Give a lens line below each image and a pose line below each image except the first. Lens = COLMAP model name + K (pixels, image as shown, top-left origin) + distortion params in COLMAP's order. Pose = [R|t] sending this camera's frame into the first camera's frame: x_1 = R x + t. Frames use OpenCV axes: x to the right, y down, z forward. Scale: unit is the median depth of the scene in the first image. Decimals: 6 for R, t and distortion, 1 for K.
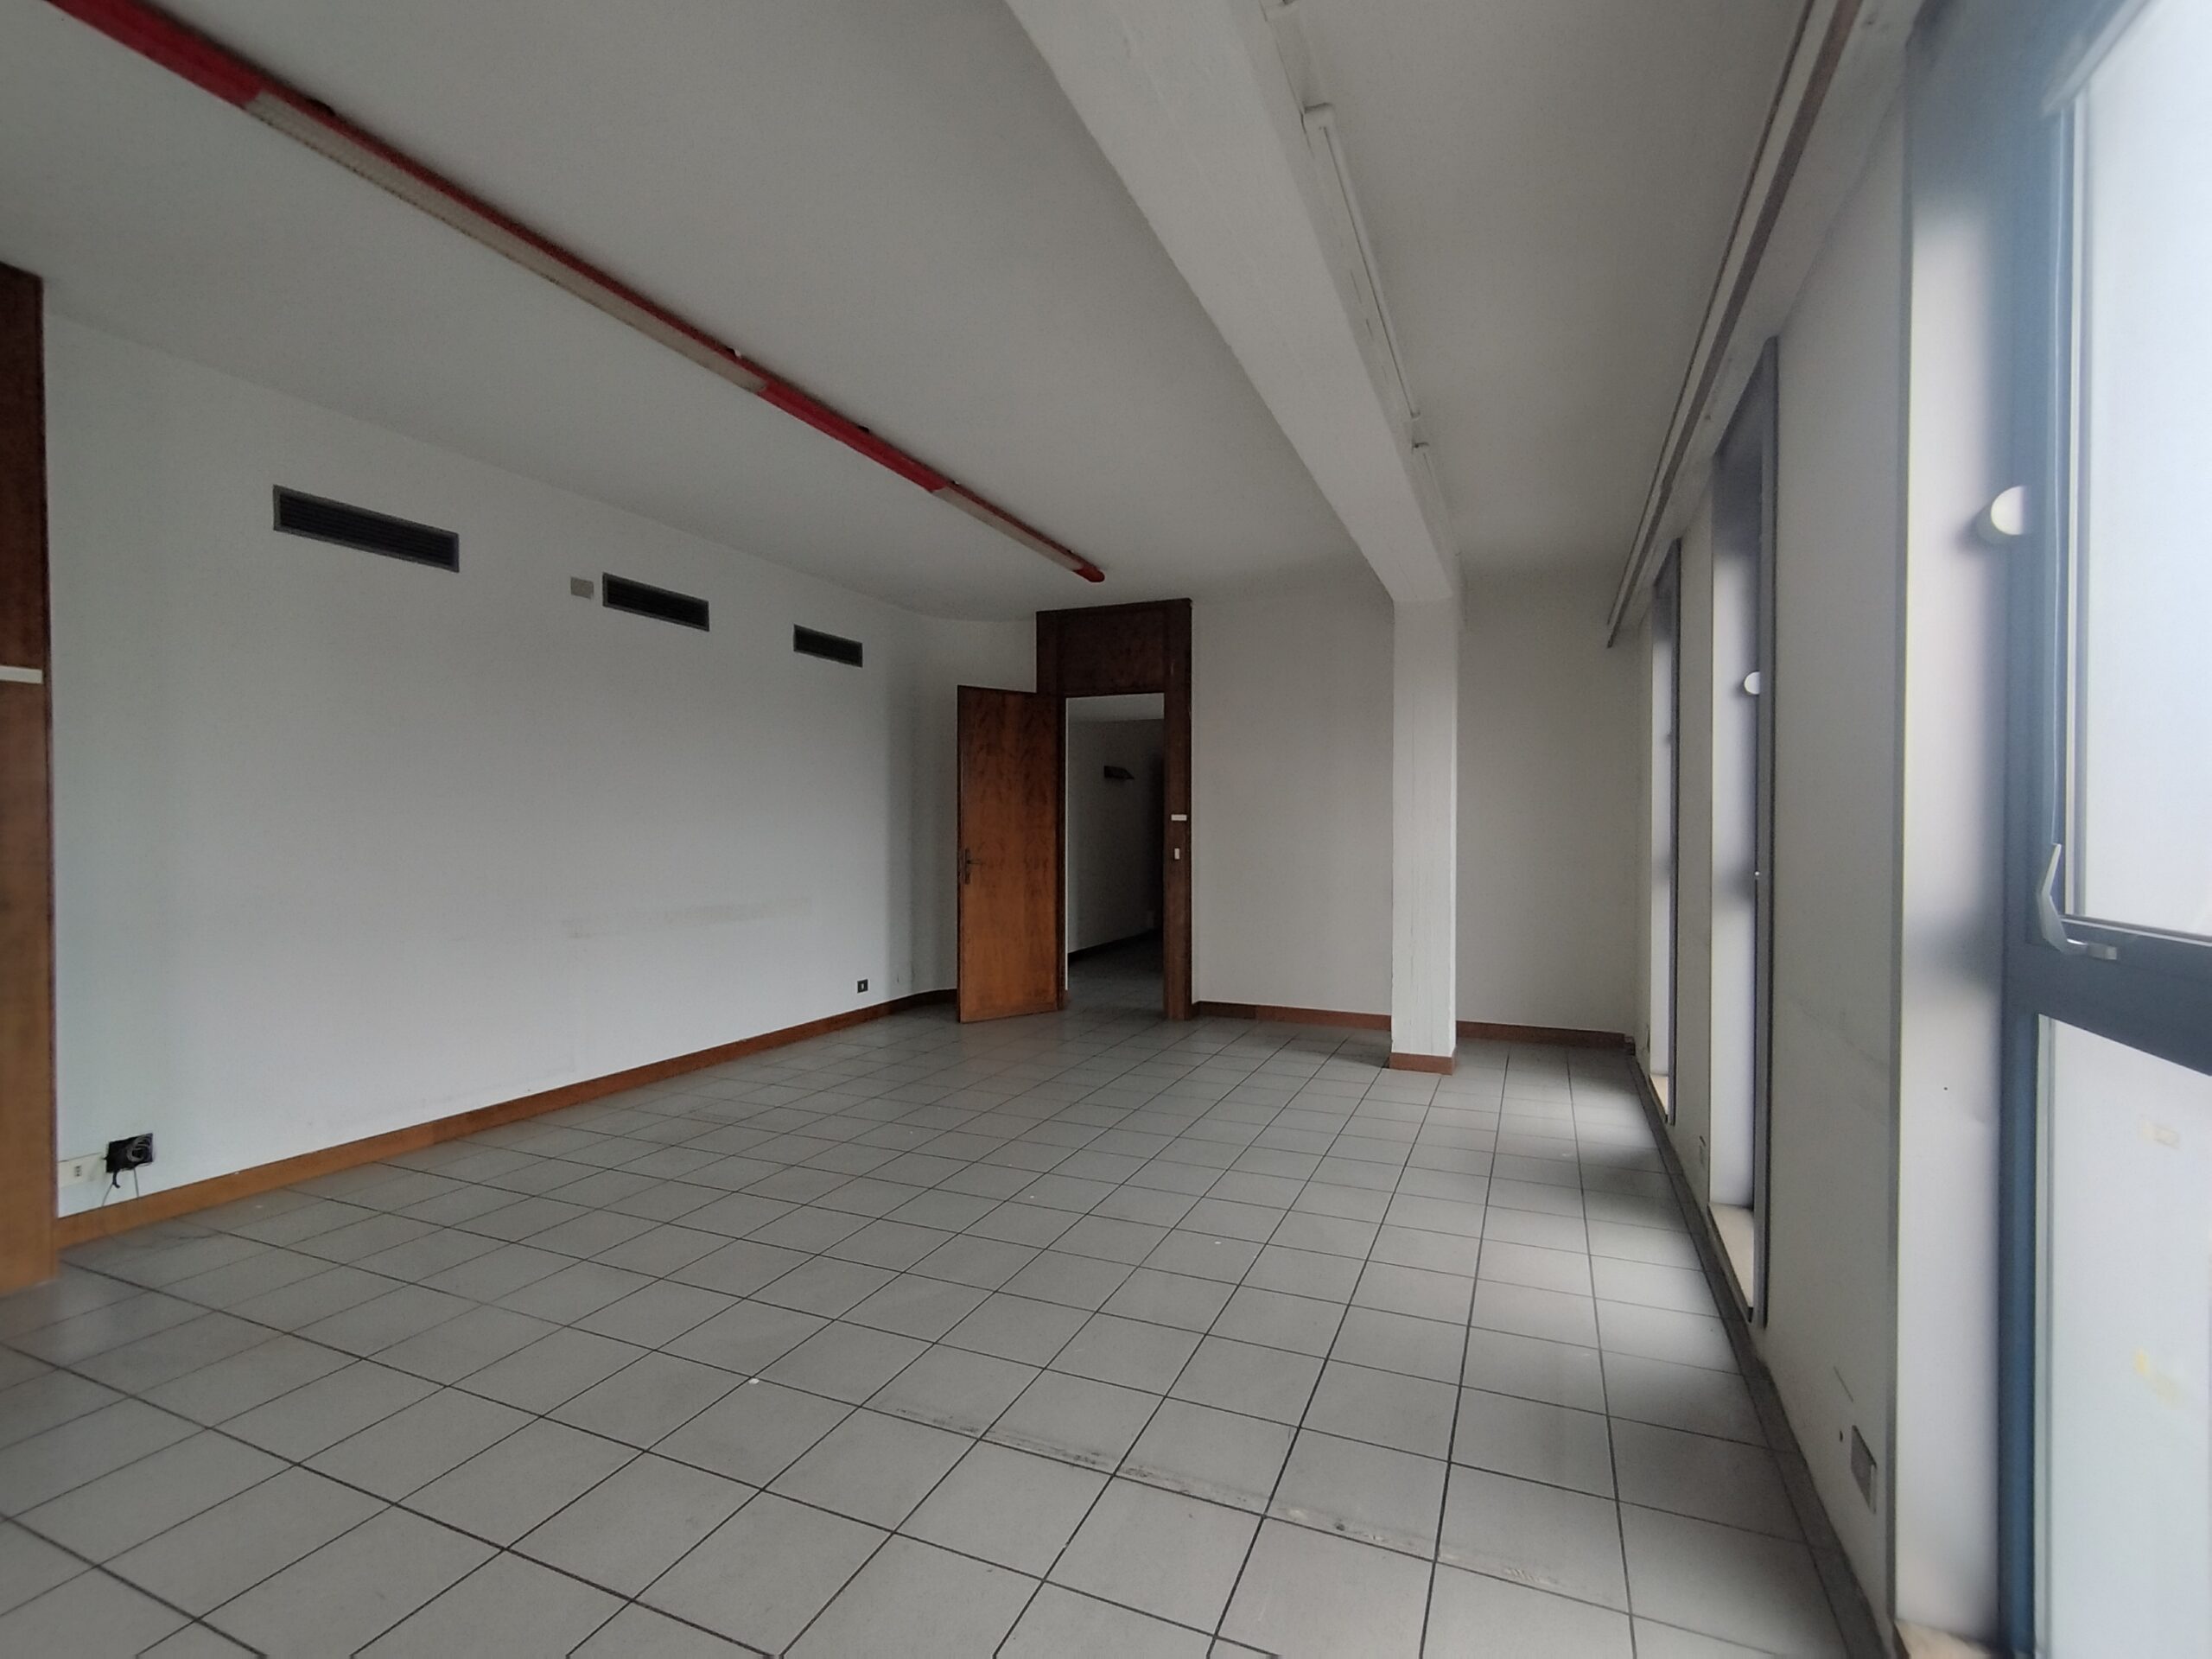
lens RADIAL K [[1004.6, 0, 1106.2], [0, 1004.6, 841.3], [0, 0, 1]] dist [-0.006419, 0.003952]
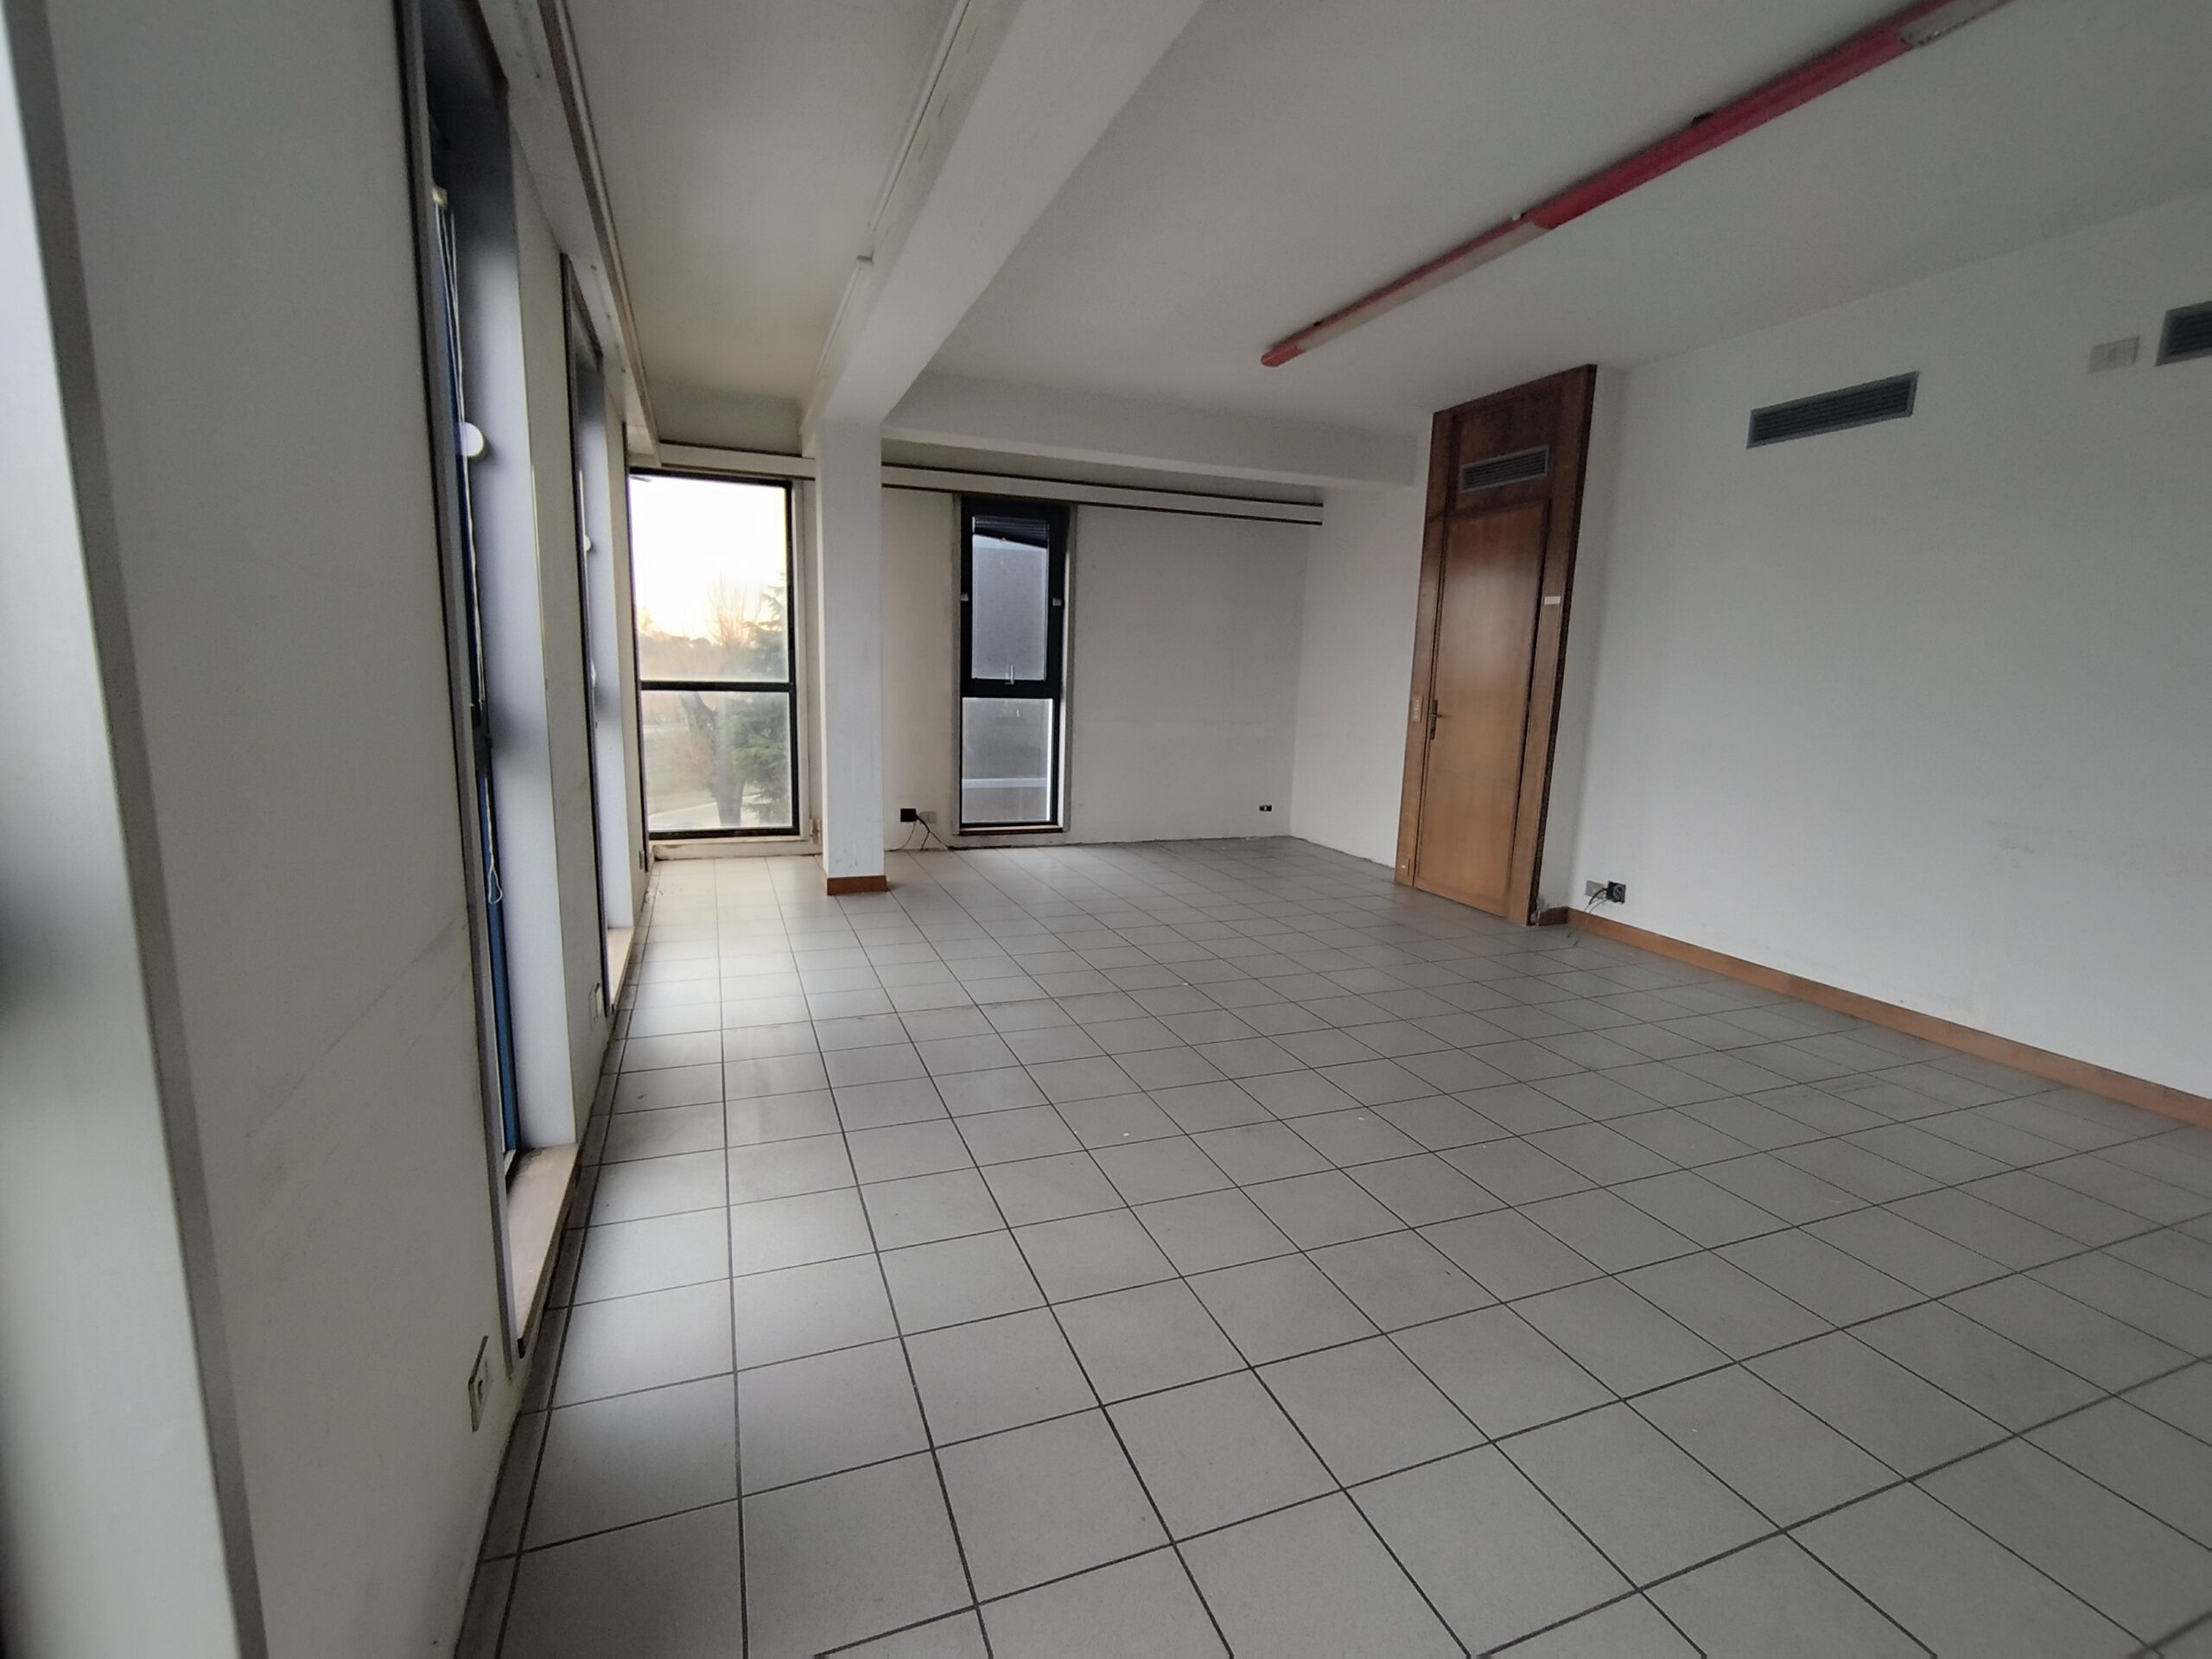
lens RADIAL K [[1004.6, 0, 1111.8], [0, 1004.6, 833.2], [0, 0, 1]] dist [-0.006419, 0.003952]
pose [[-0.706882, 0.095184, -0.700898, 0.402492], [-0.039796, 0.983983, 0.173764, -0.016334], [0.706211, 0.150724, -0.691772, 0.865735]]
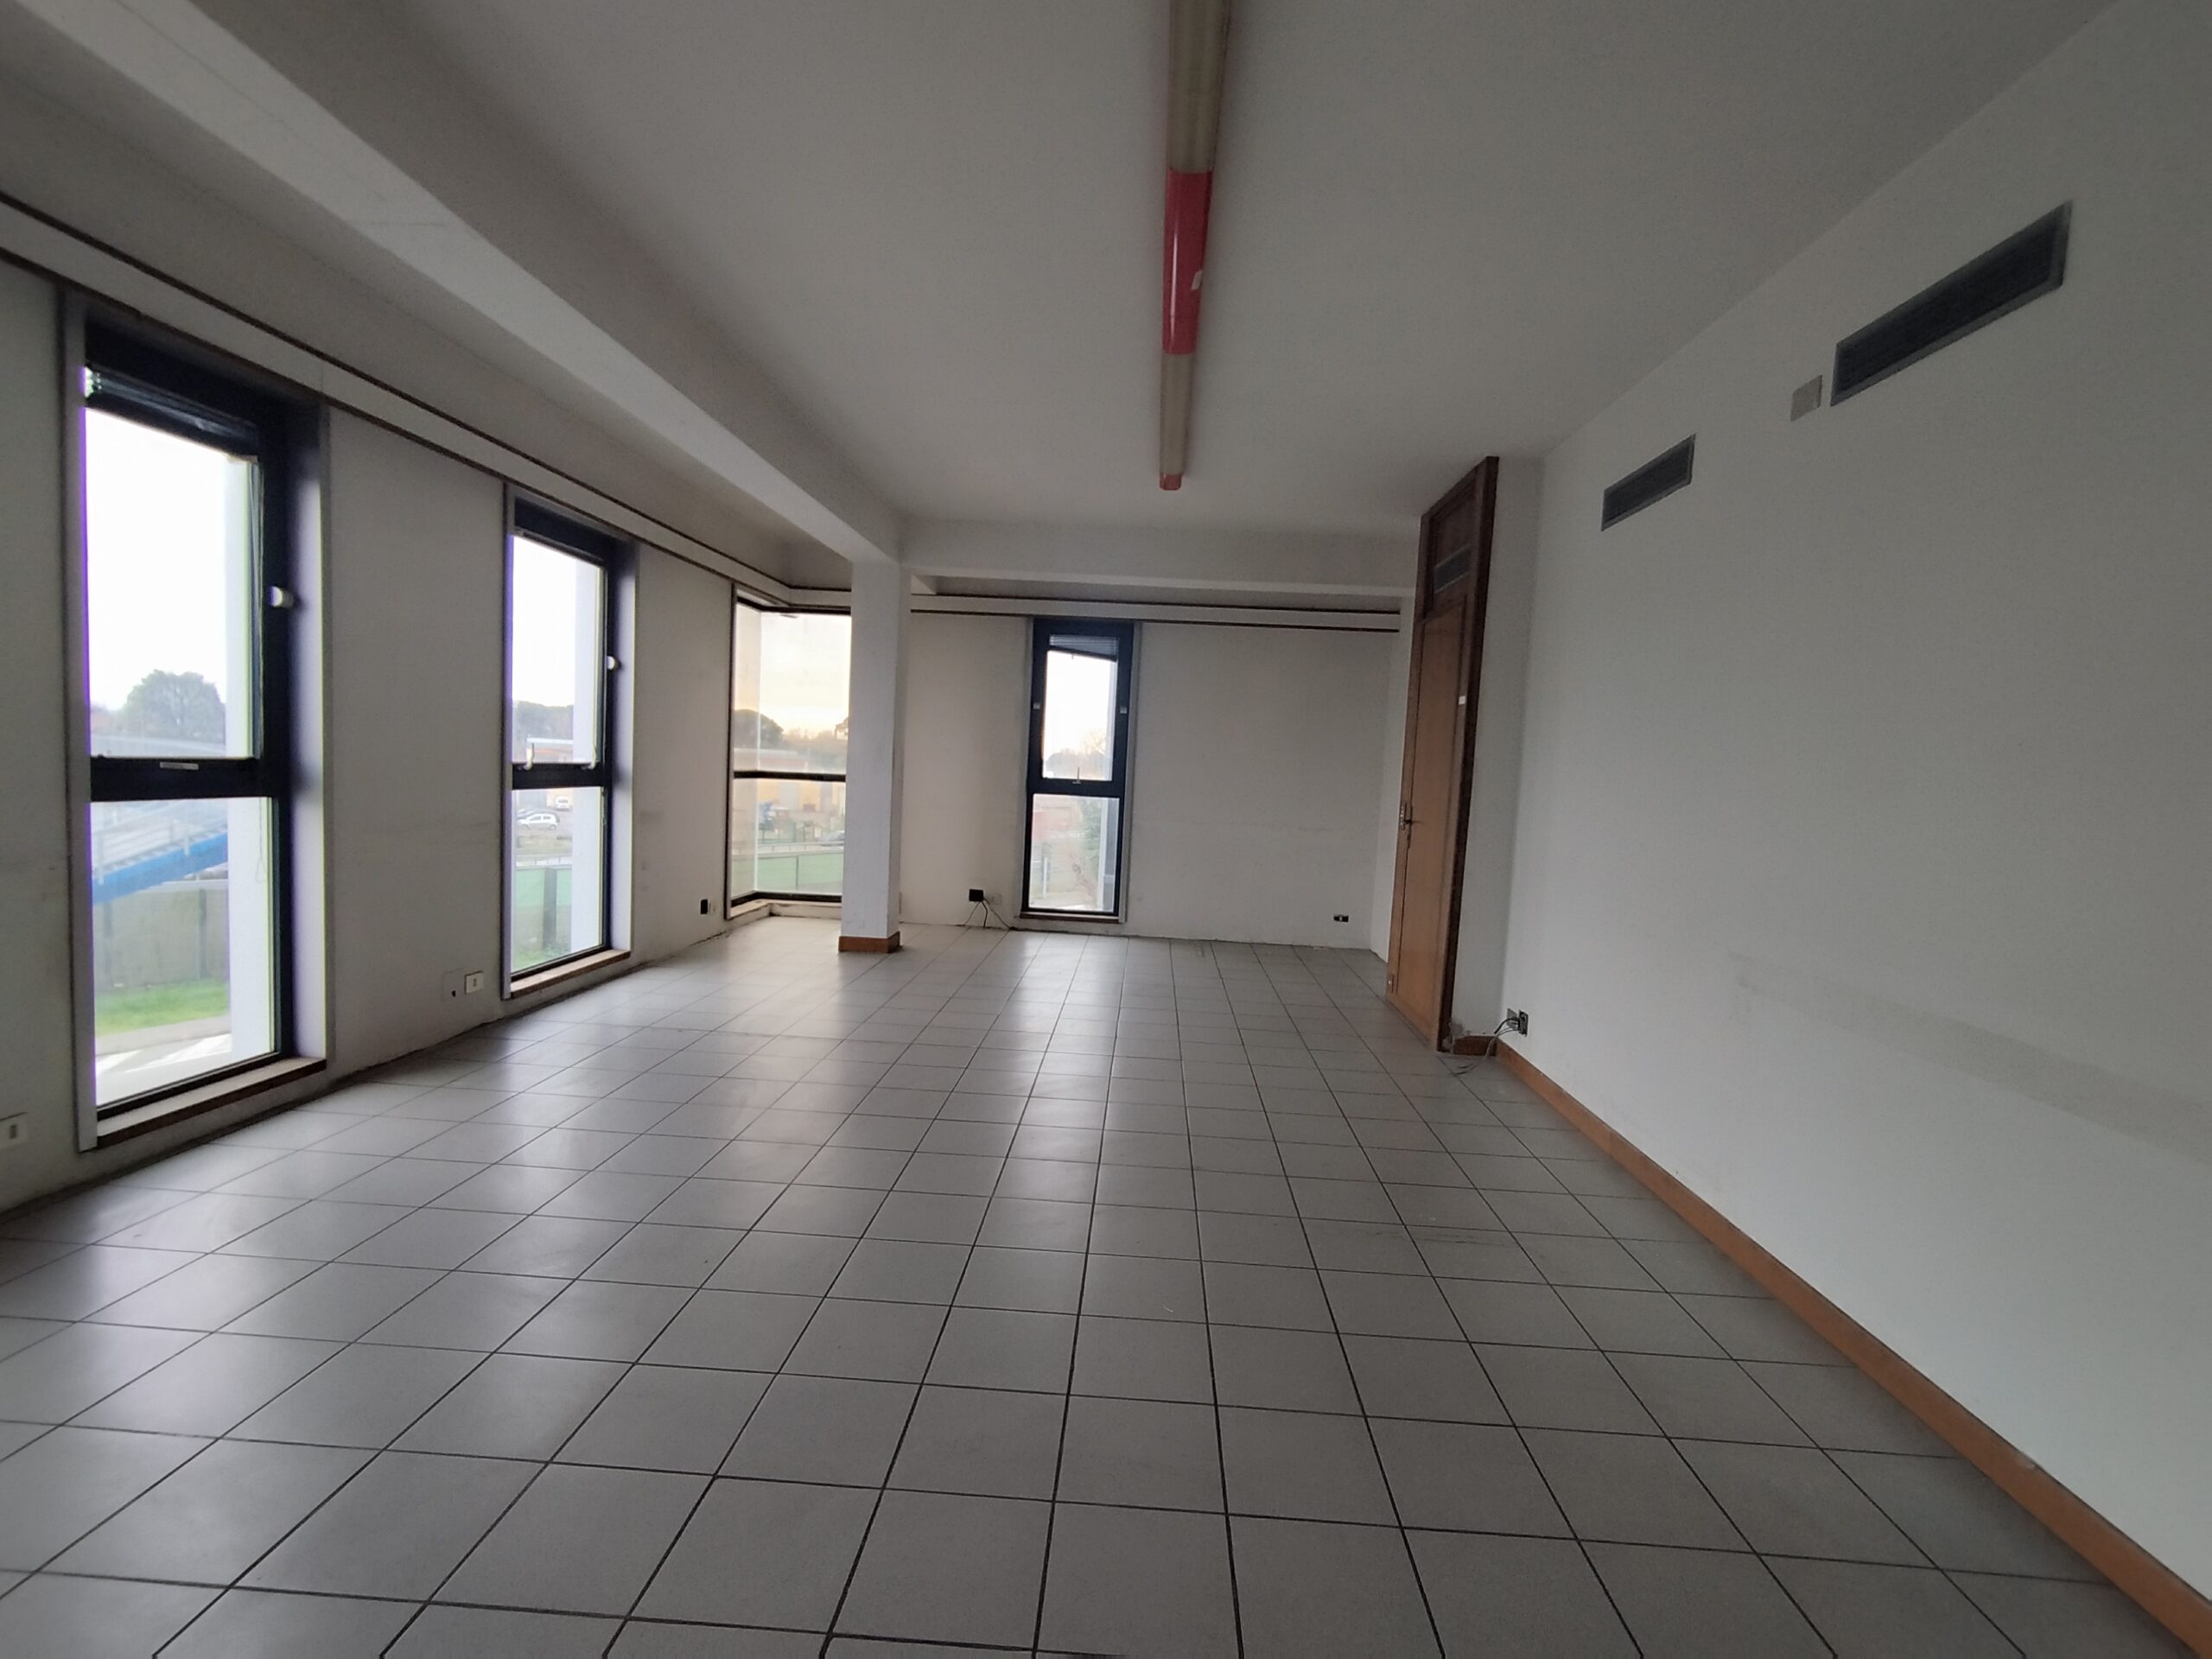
lens RADIAL K [[1004.6, 0, 1125.9], [0, 1004.6, 842.6], [0, 0, 1]] dist [-0.006419, 0.003952]
pose [[-0.929386, -0.019396, -0.368600, 0.043881], [-0.055541, 0.994597, 0.087704, -0.020798], [0.364907, 0.101983, -0.925442, 1.182484]]
